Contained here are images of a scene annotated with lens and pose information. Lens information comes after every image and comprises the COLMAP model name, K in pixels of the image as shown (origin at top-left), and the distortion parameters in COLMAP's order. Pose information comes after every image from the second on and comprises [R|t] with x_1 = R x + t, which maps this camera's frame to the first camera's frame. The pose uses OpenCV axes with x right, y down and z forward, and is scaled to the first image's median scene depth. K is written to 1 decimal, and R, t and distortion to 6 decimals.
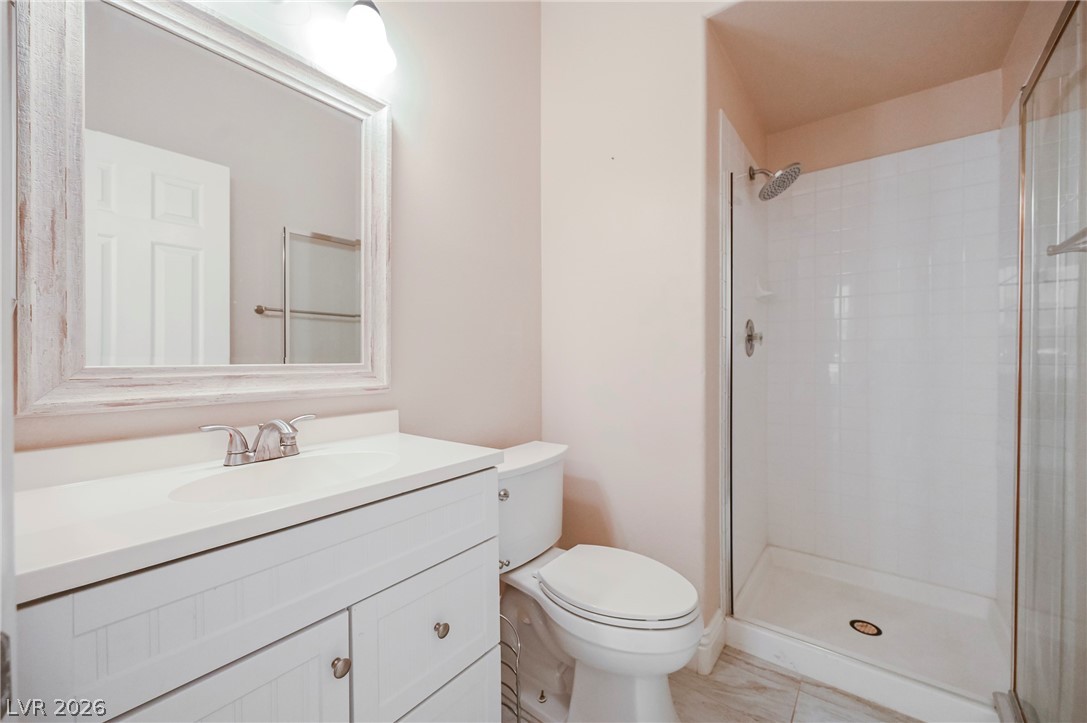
lens RADIAL K [[427.5, 0, 540.8], [0, 427.5, 361.7], [0, 0, 1]] dist [-0.000896, -0.000425]
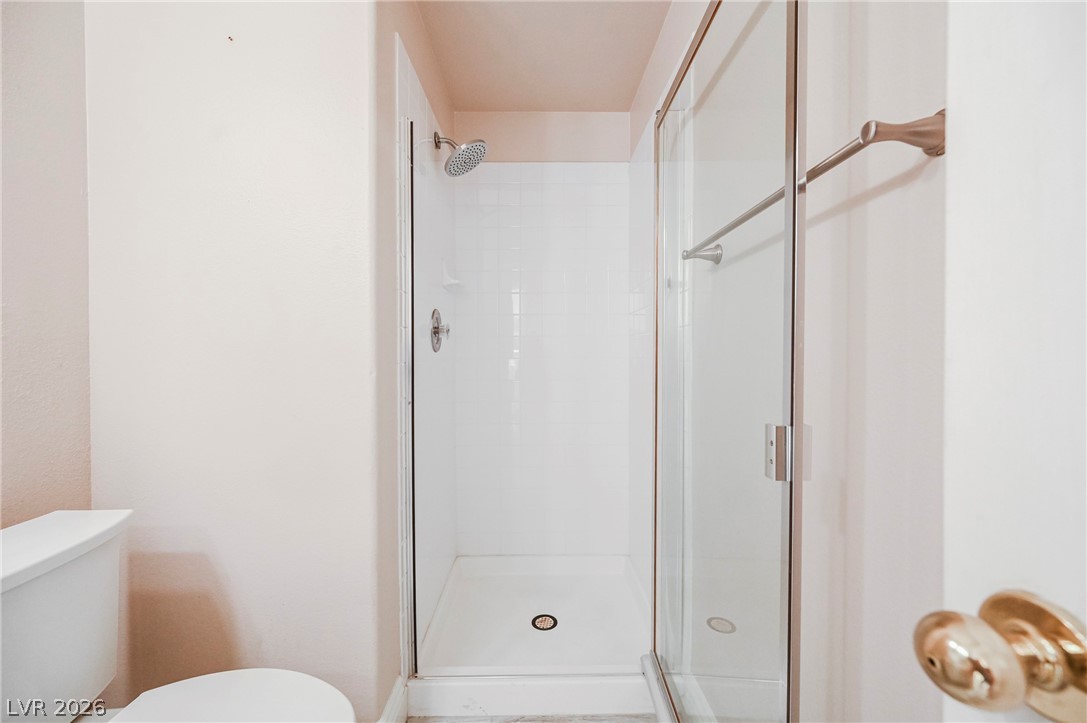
lens RADIAL K [[427.5, 0, 543.2], [0, 427.5, 358.6], [0, 0, 1]] dist [-0.000896, -0.000425]
pose [[0.776566, -0.007235, 0.629994, 0.125446], [0.005800, 0.999974, 0.004336, -0.000780], [-0.630009, 0.000287, 0.776588, 0.214654]]
